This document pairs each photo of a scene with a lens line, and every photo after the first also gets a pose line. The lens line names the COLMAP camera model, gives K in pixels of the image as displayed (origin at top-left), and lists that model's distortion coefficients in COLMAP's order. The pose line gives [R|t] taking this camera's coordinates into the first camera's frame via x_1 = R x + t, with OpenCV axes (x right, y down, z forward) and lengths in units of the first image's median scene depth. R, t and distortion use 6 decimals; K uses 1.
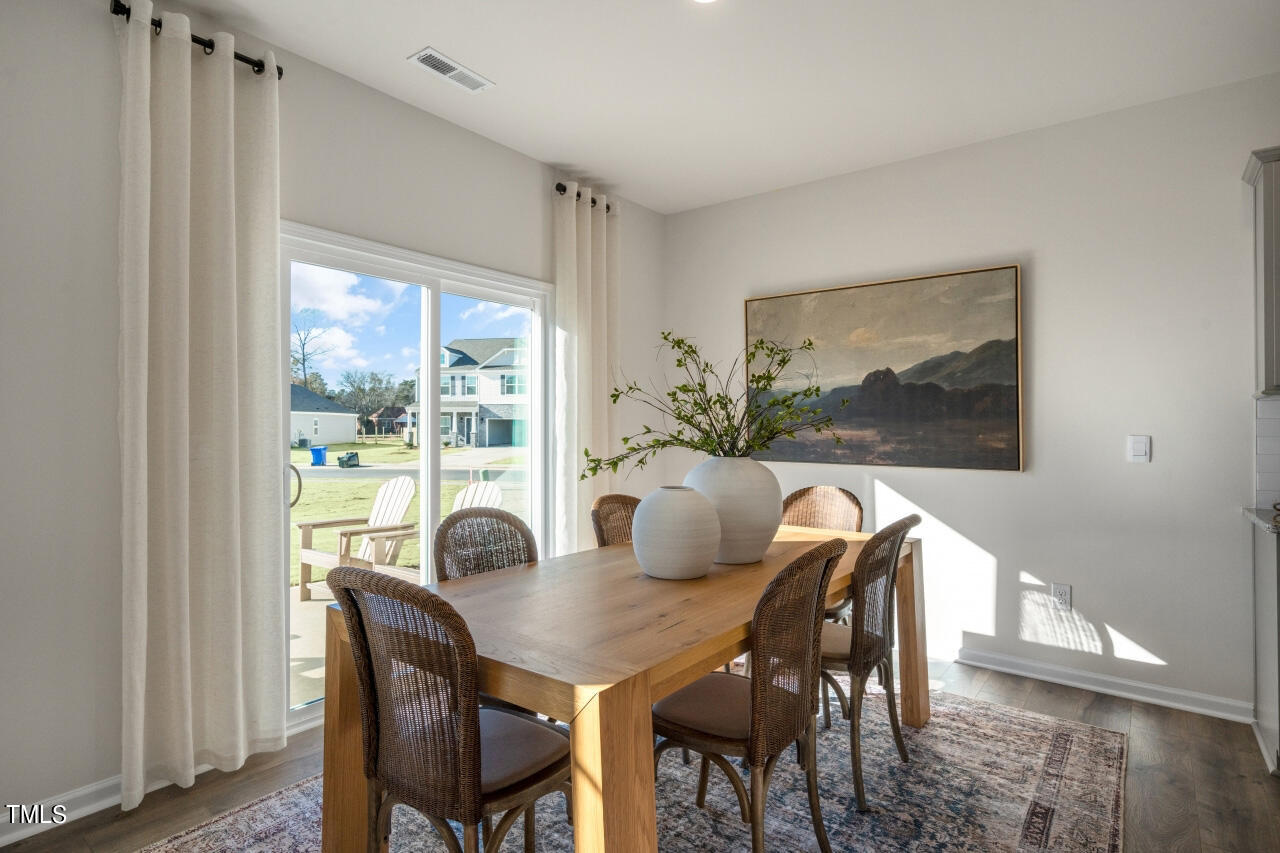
lens RADIAL K [[667.6, 0, 632.2], [0, 667.6, 413.1], [0, 0, 1]] dist [0.016502, 0.001393]
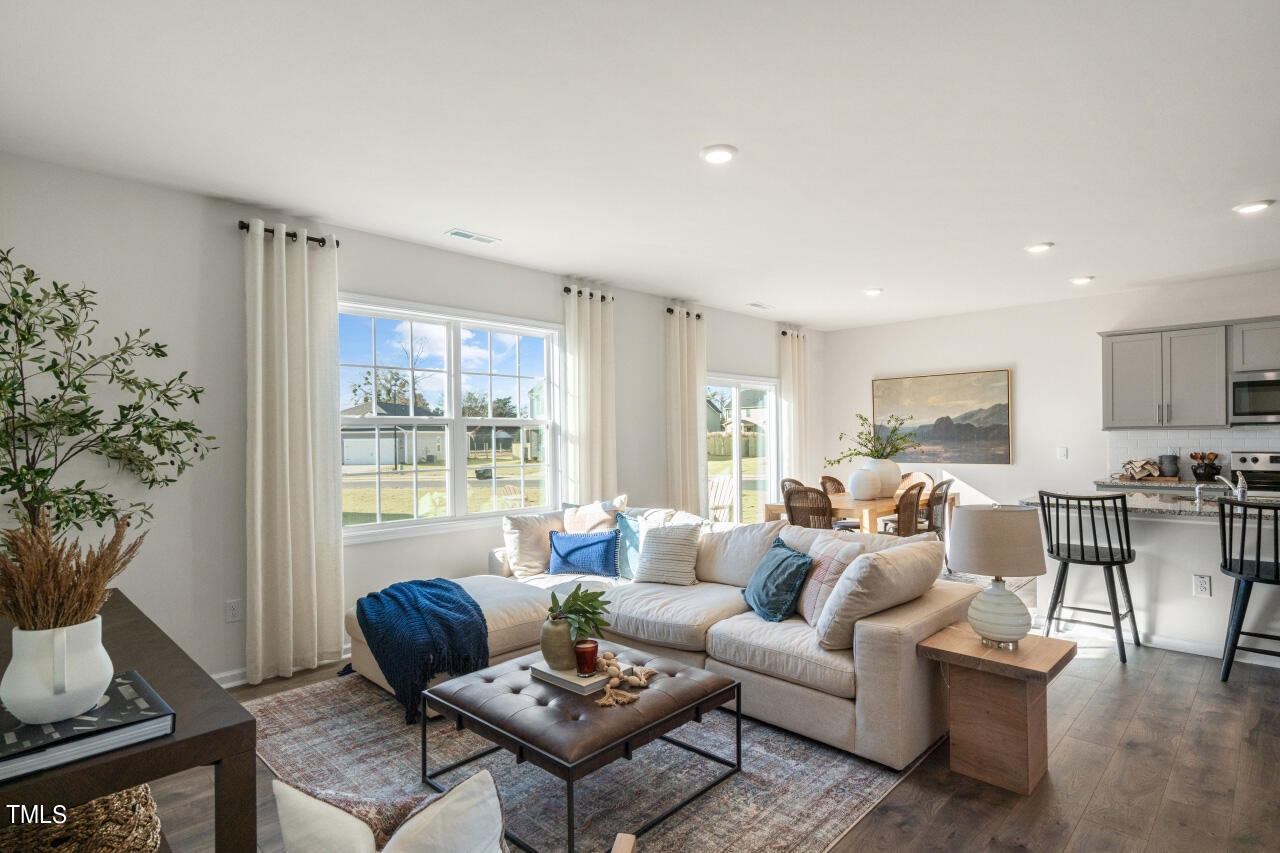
lens RADIAL K [[652.5, 0, 640.2], [0, 652.5, 440.5], [0, 0, 1]] dist [0.003442, 0.000408]
pose [[0.993952, -0.016627, -0.108550, -0.360578], [0.019053, 0.999590, 0.021358, -0.055986], [0.108150, -0.023297, 0.993862, -1.162185]]
